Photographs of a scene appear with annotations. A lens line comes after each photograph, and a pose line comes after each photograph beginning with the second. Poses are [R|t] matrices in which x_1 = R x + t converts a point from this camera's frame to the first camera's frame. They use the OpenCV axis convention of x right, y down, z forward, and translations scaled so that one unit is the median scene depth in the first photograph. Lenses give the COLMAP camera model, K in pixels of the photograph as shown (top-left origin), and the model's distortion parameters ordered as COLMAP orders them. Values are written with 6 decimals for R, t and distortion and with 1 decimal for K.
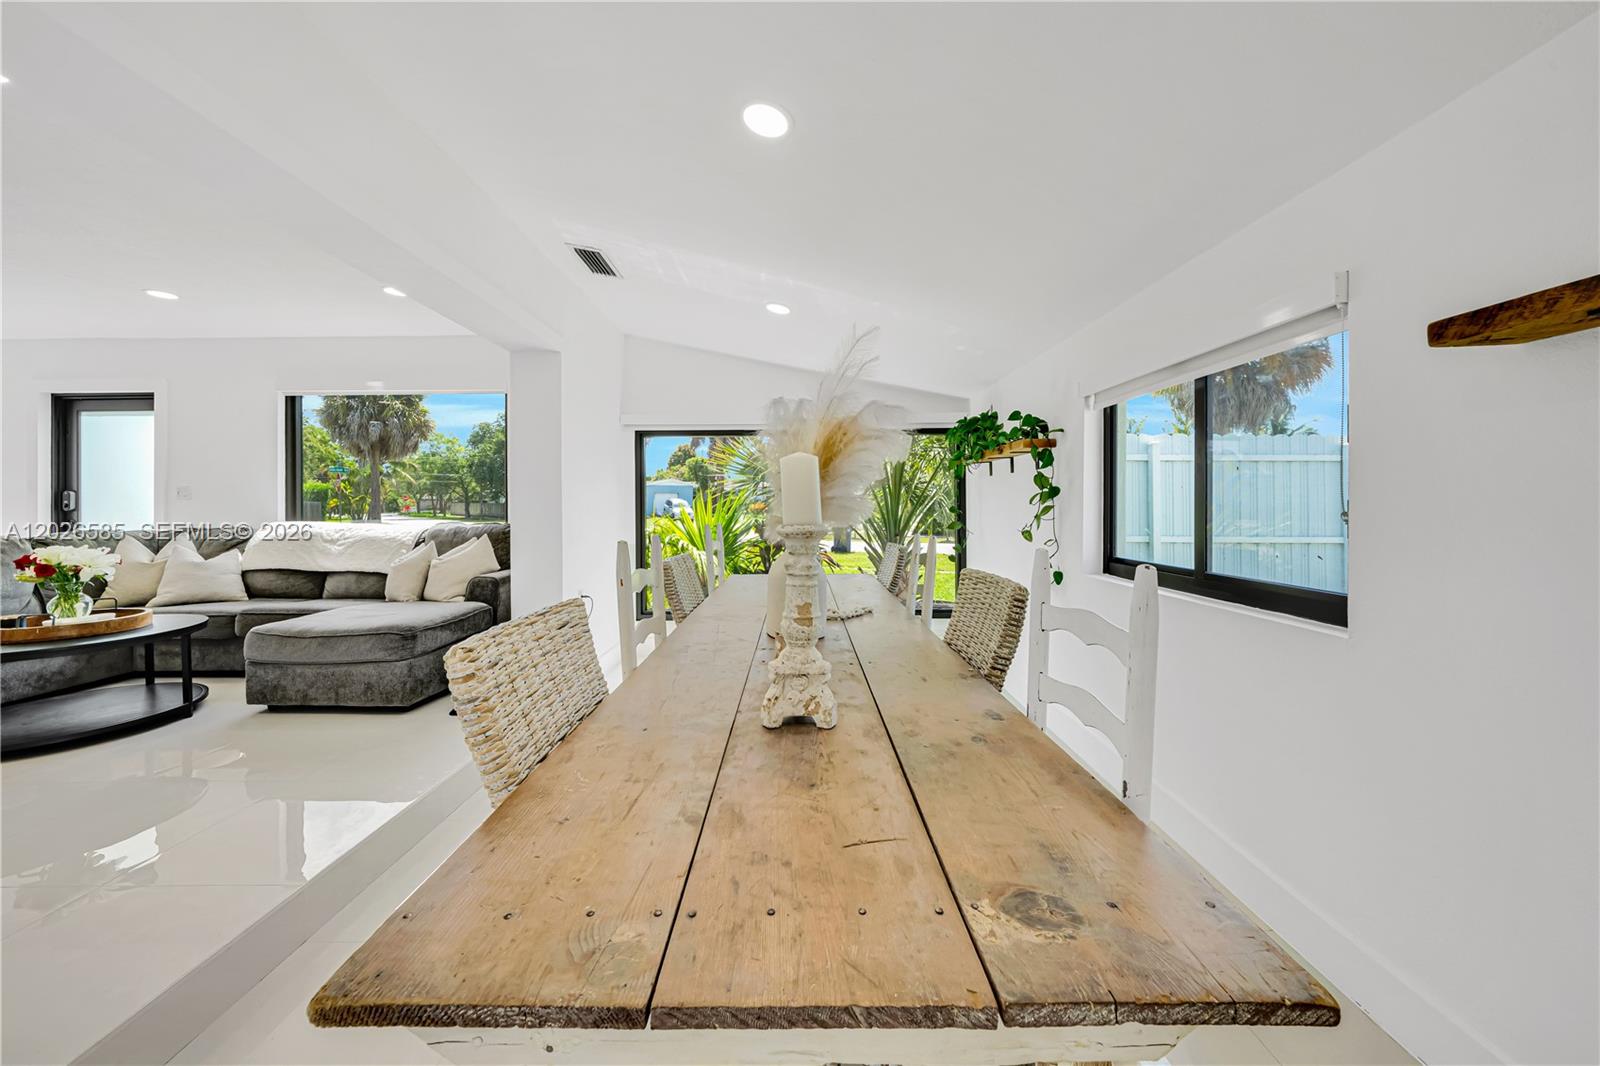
lens RADIAL K [[555.3, 0, 807.4], [0, 555.3, 515.3], [0, 0, 1]] dist [0.000895, -0.001962]
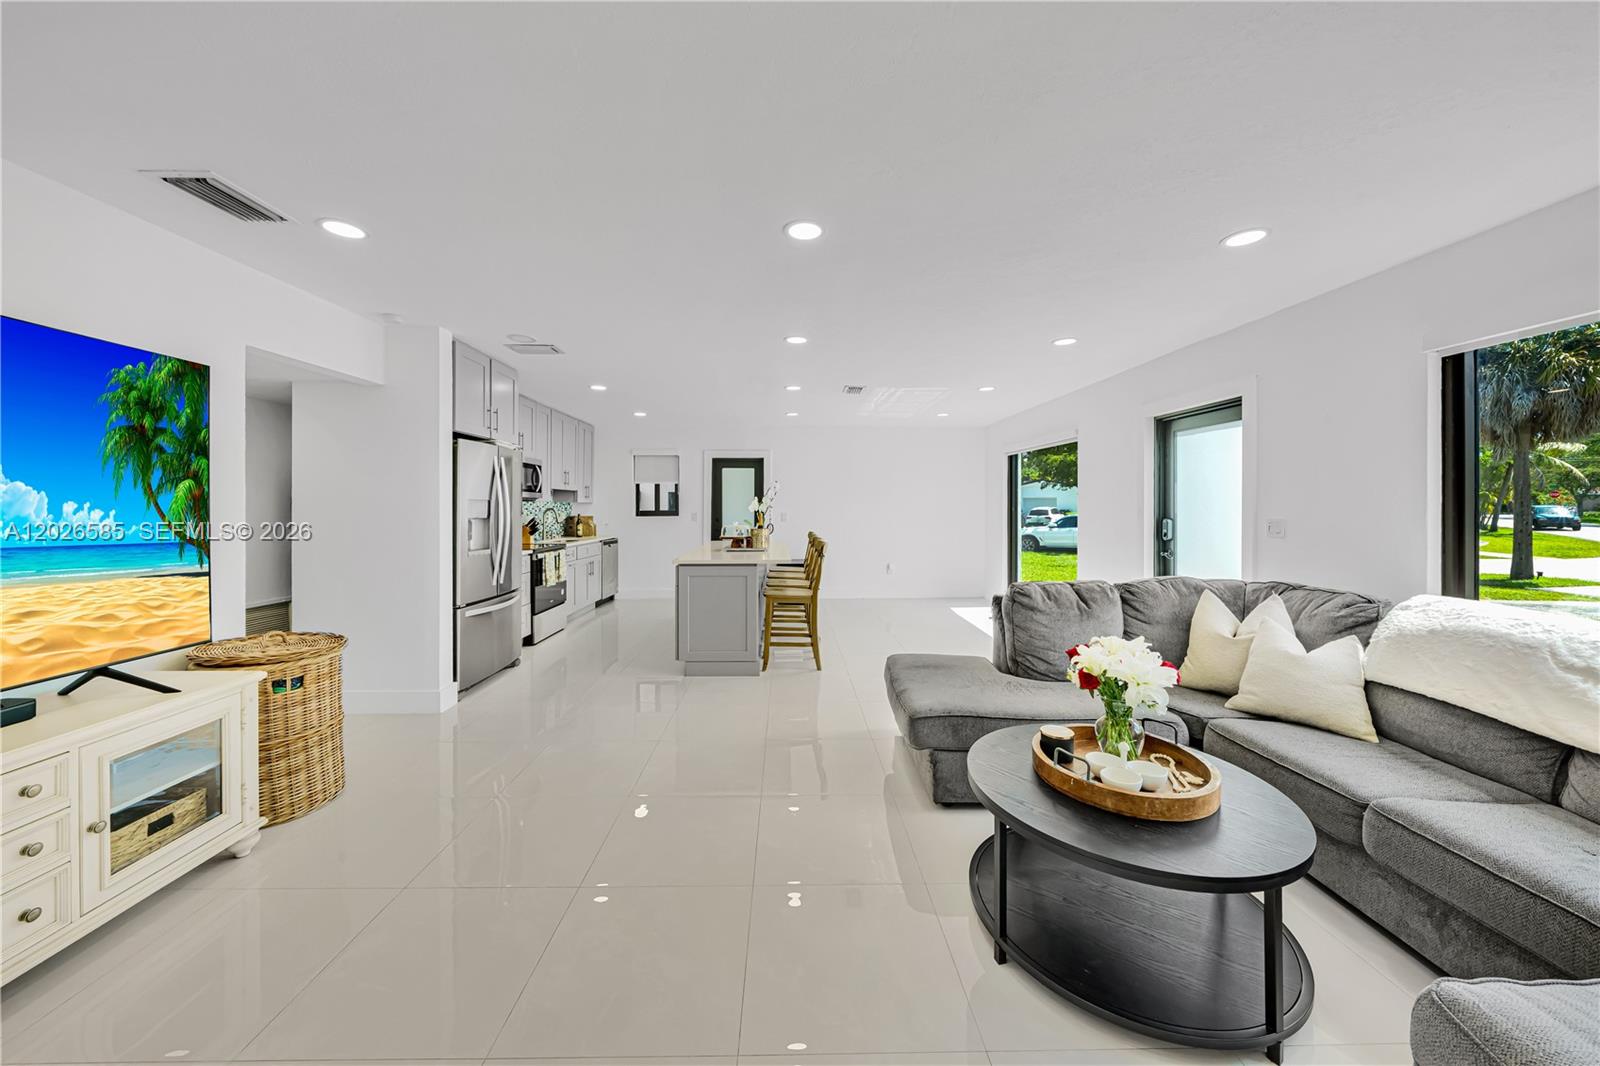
lens RADIAL K [[557.8, 0, 795.2], [0, 557.8, 507.4], [0, 0, 1]] dist [-0.001267, -0.000100]
pose [[0.016766, 0.010250, -0.999807, -0.464348], [-0.018606, 0.999778, 0.009938, -0.071112], [0.999686, 0.018436, 0.016953, 0.406954]]
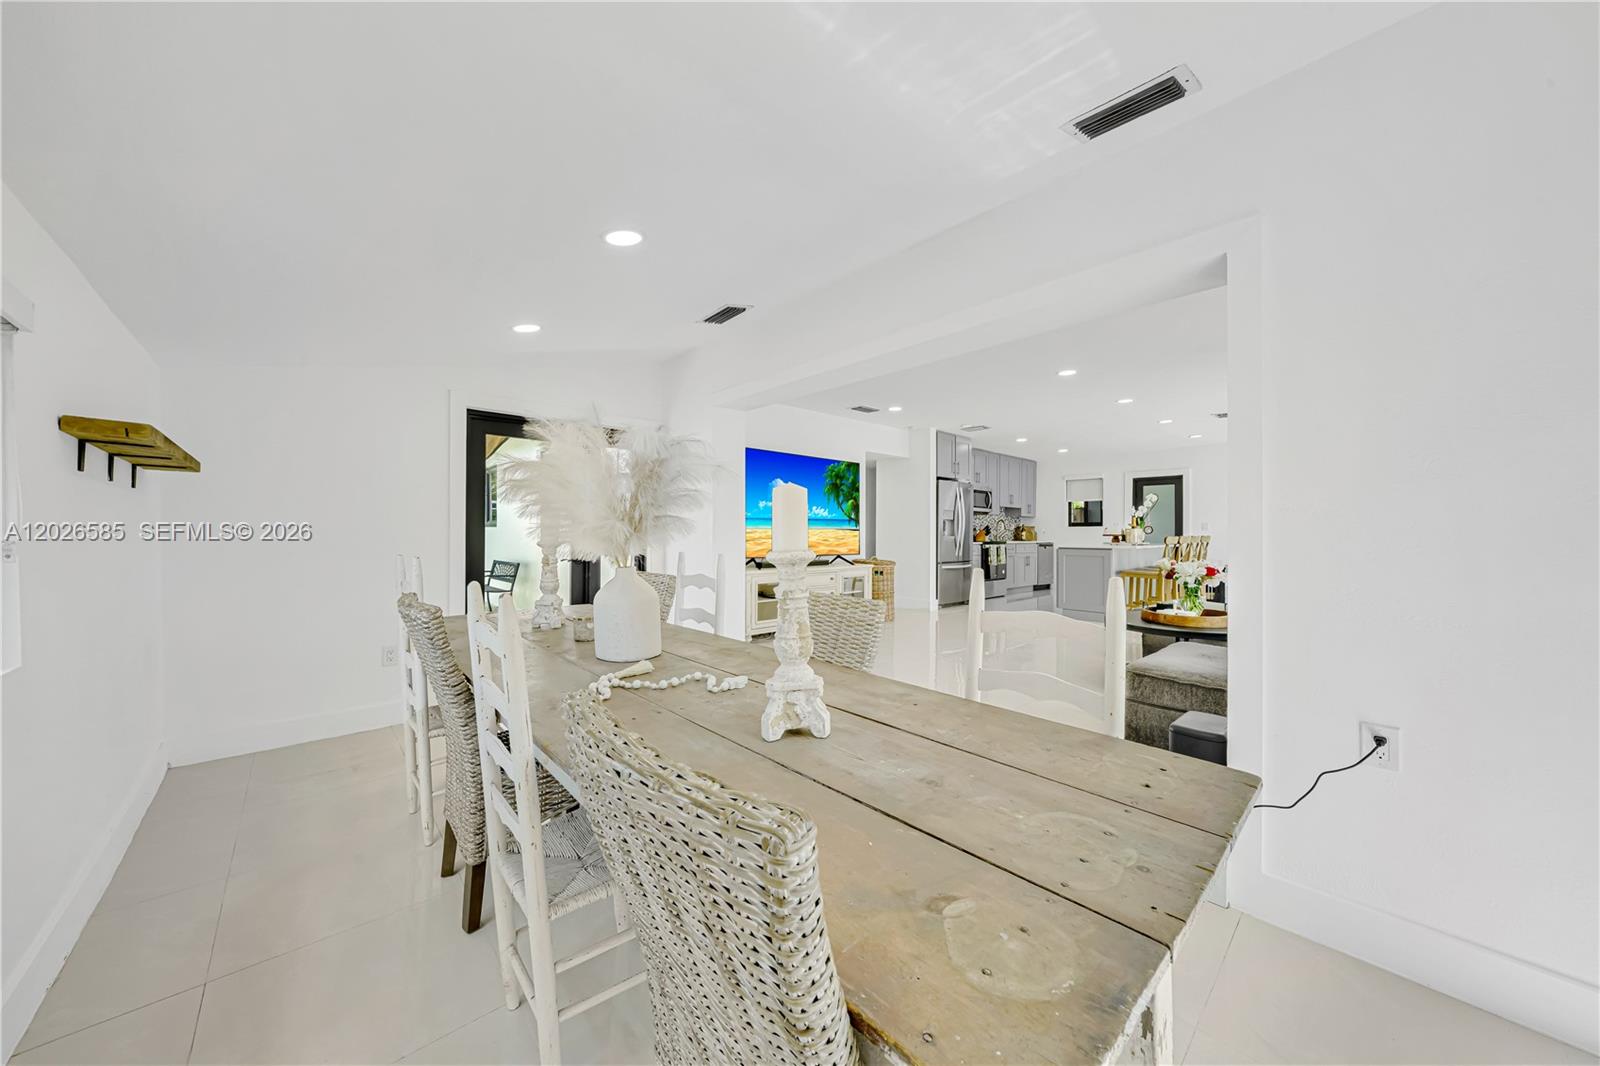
lens RADIAL K [[545.4, 0, 800.0], [0, 545.4, 533.0], [0, 0, 1]] dist [-0.001590, 0.000029]
pose [[-0.736129, 0.005551, -0.676818, 0.190861], [-0.010260, 0.999760, 0.019360, -0.016893], [0.676763, 0.021196, -0.735895, 0.902487]]
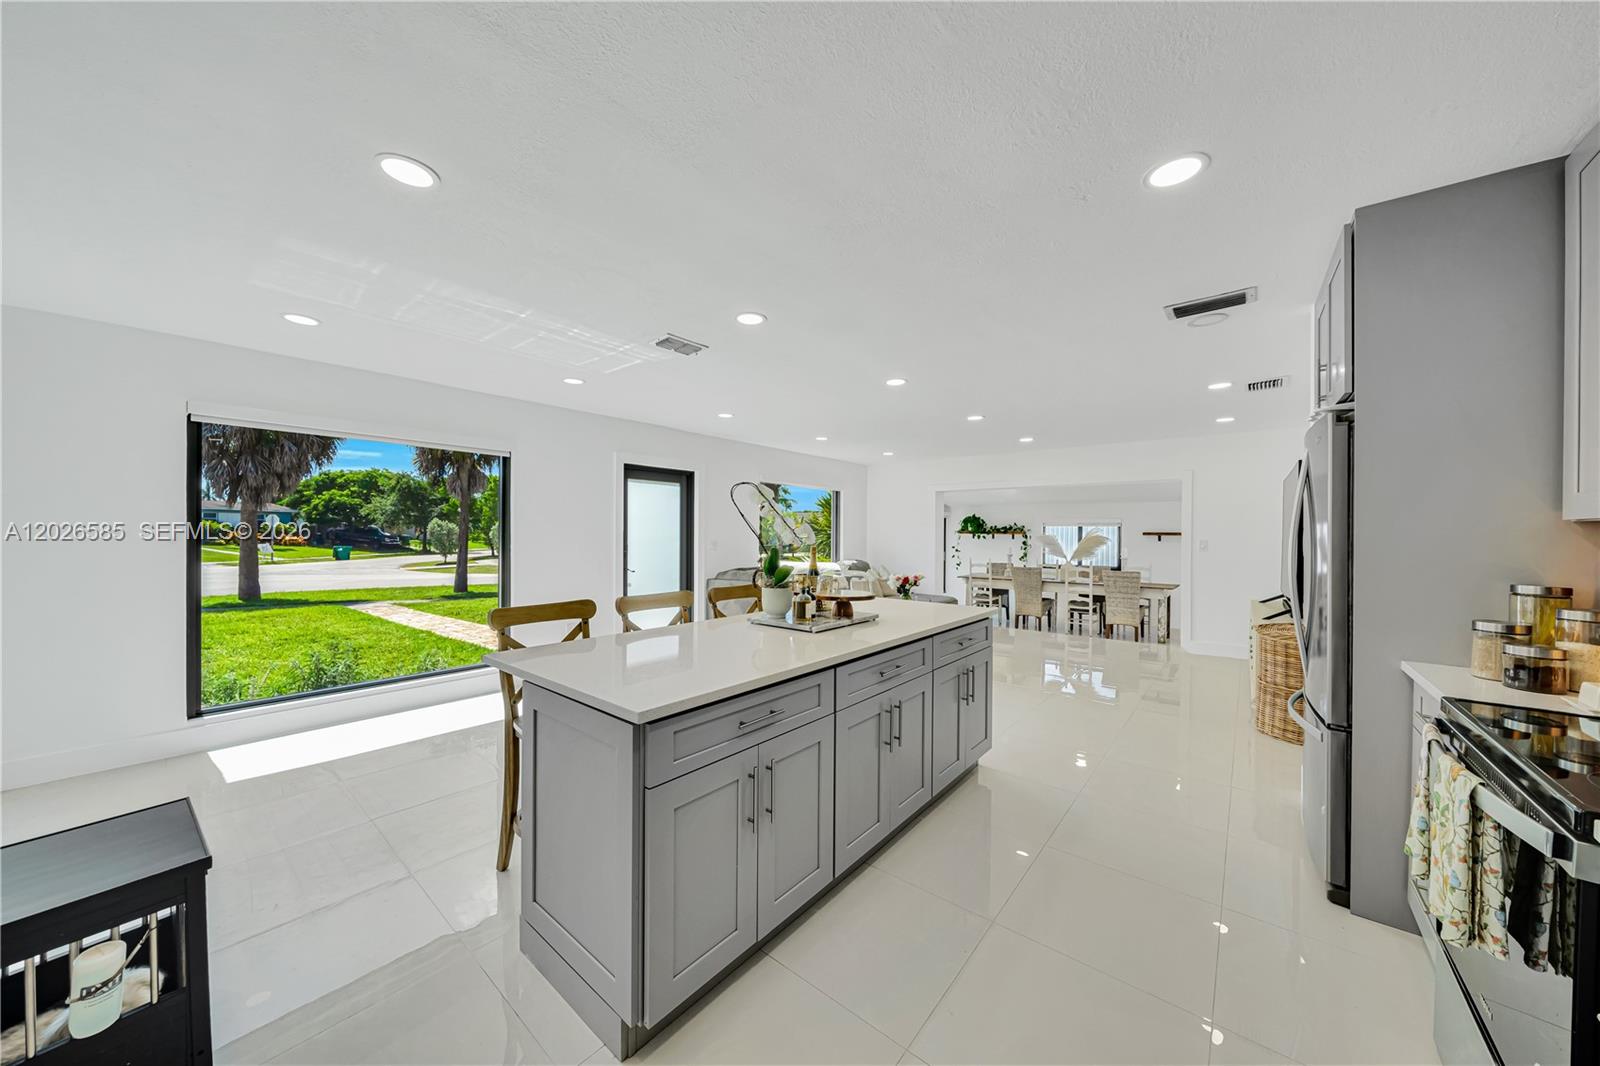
lens RADIAL K [[545.4, 0, 800.0], [0, 545.4, 533.0], [0, 0, 1]] dist [-0.001590, 0.000029]
pose [[0.639571, 0.013545, 0.768613, -2.306852], [0.000991, 0.999829, -0.018444, -0.047854], [-0.768732, 0.012557, 0.639448, -0.093399]]
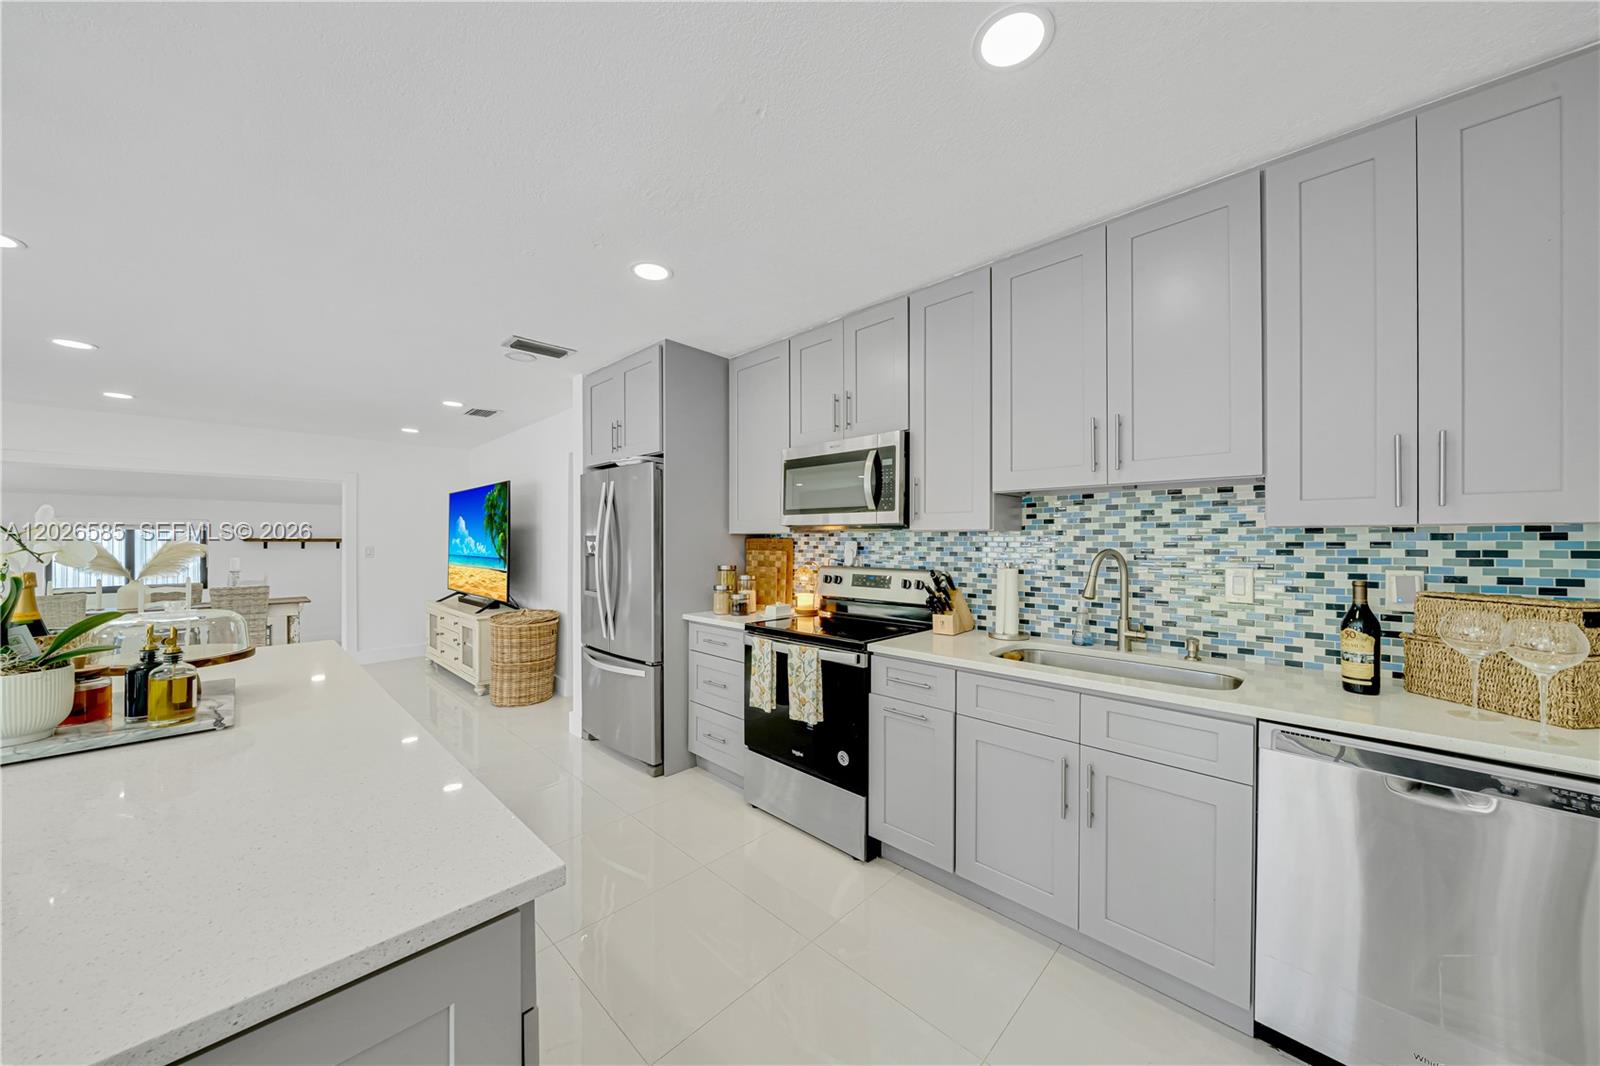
lens RADIAL K [[550.3, 0, 800.0], [0, 550.3, 533.0], [0, 0, 1]] dist [-0.001633, -0.000061]
pose [[-0.718633, 0.020080, 0.695100, -2.305581], [0.019184, 0.999775, -0.009048, -0.054644], [-0.695125, 0.006833, -0.718856, 0.267735]]
